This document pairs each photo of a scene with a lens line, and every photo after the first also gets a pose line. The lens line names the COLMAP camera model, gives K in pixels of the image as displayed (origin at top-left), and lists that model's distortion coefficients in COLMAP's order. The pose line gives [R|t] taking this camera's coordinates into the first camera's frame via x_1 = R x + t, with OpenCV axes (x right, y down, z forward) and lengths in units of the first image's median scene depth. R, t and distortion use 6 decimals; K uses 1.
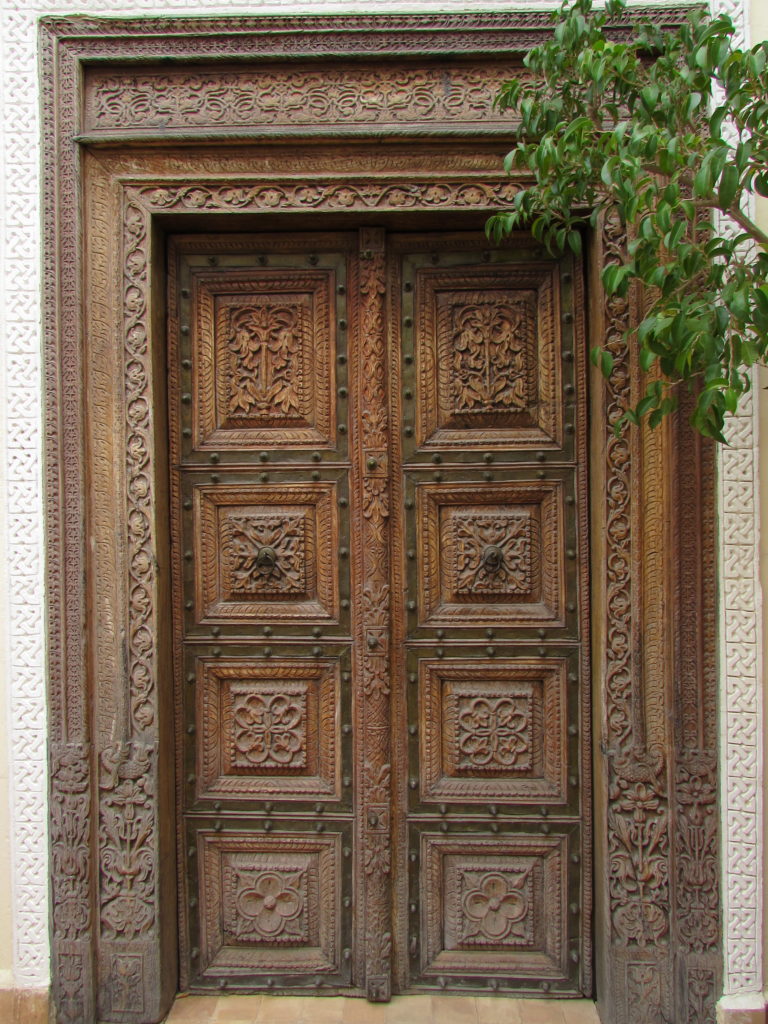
lens RADIAL K [[721.5, 0, 393.7], [0, 721.5, 510.0], [0, 0, 1]] dist [-0.043656, 0.021978]
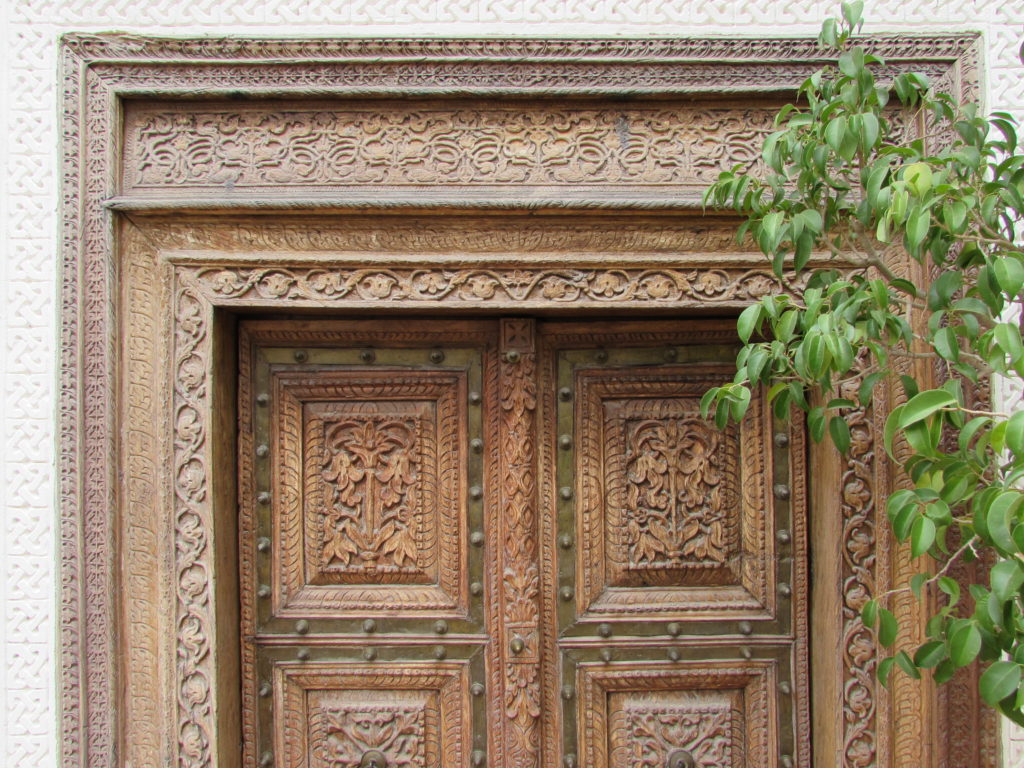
lens RADIAL K [[721.5, 0, 521.4], [0, 721.5, 389.4], [0, 0, 1]] dist [-0.043656, 0.021978]
pose [[0.999858, 0.002644, 0.016653, -0.040250], [-0.002218, 0.999671, -0.025548, -0.313681], [-0.016715, 0.025508, 0.999535, 0.275085]]
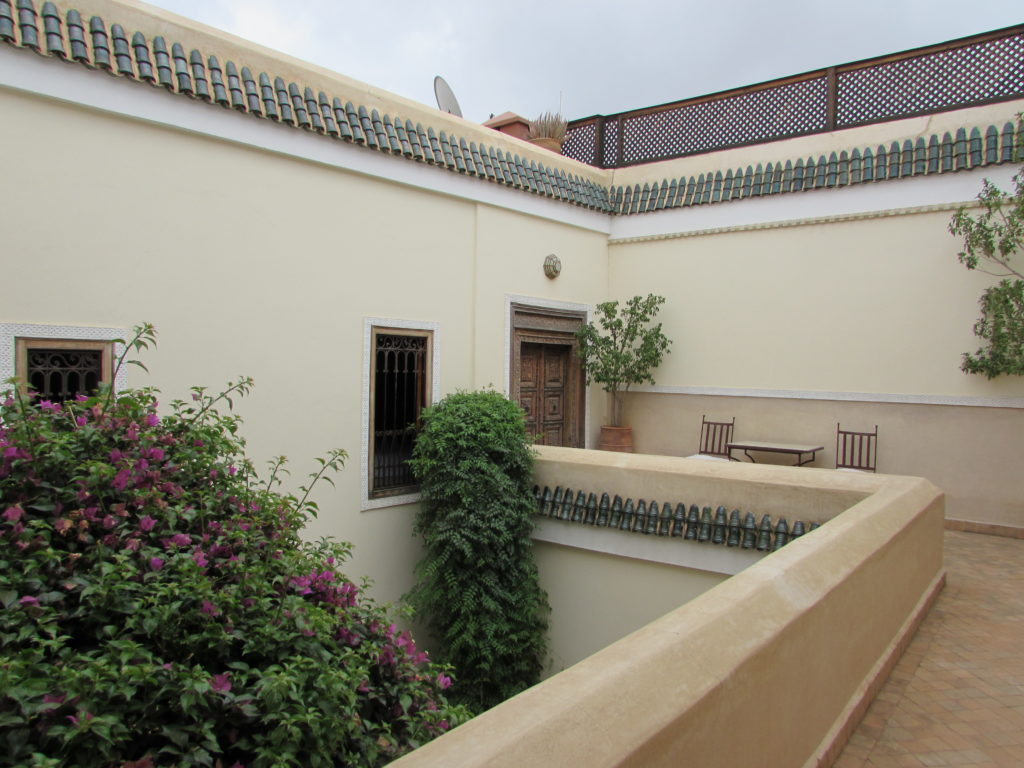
lens RADIAL K [[721.5, 0, 514.2], [0, 721.5, 381.1], [0, 0, 1]] dist [-0.043656, 0.021978]
pose [[0.635447, 0.003398, 0.772137, -4.396239], [-0.030111, 0.999339, 0.020382, -0.234675], [-0.771557, -0.036201, 0.635129, -2.276979]]
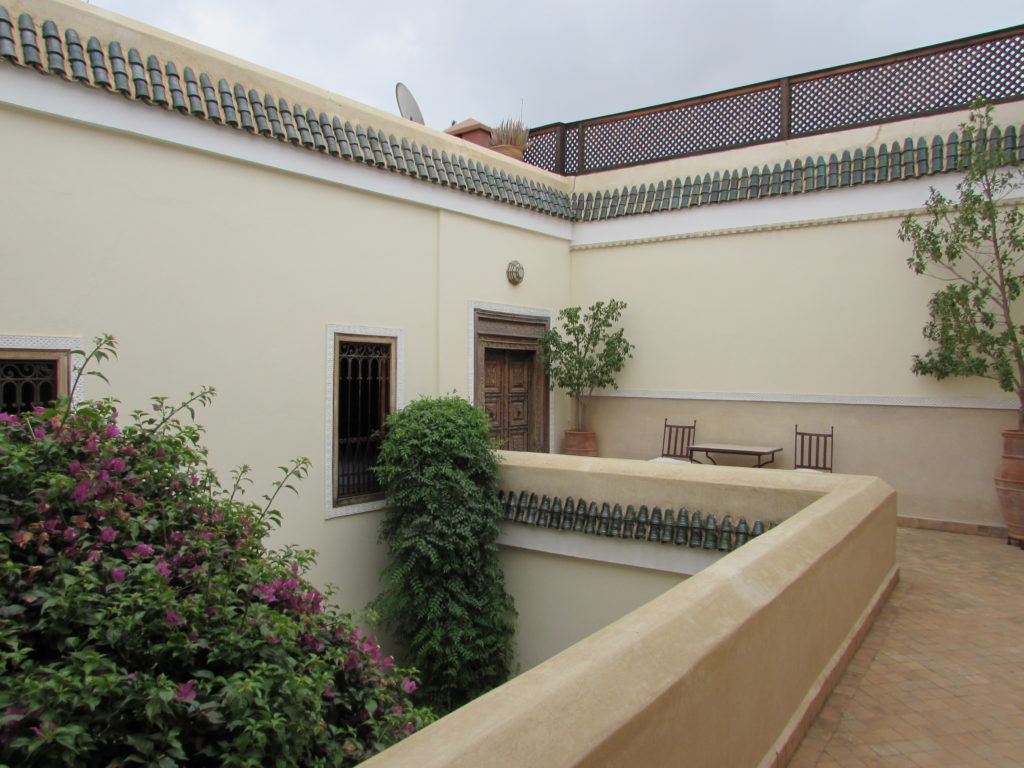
lens RADIAL K [[721.5, 0, 511.8], [0, 721.5, 381.7], [0, 0, 1]] dist [-0.043656, 0.021978]
pose [[0.600127, 0.002025, 0.799902, -4.411882], [-0.020332, 0.999712, 0.012724, -0.238148], [-0.799646, -0.023900, 0.599996, -2.299565]]
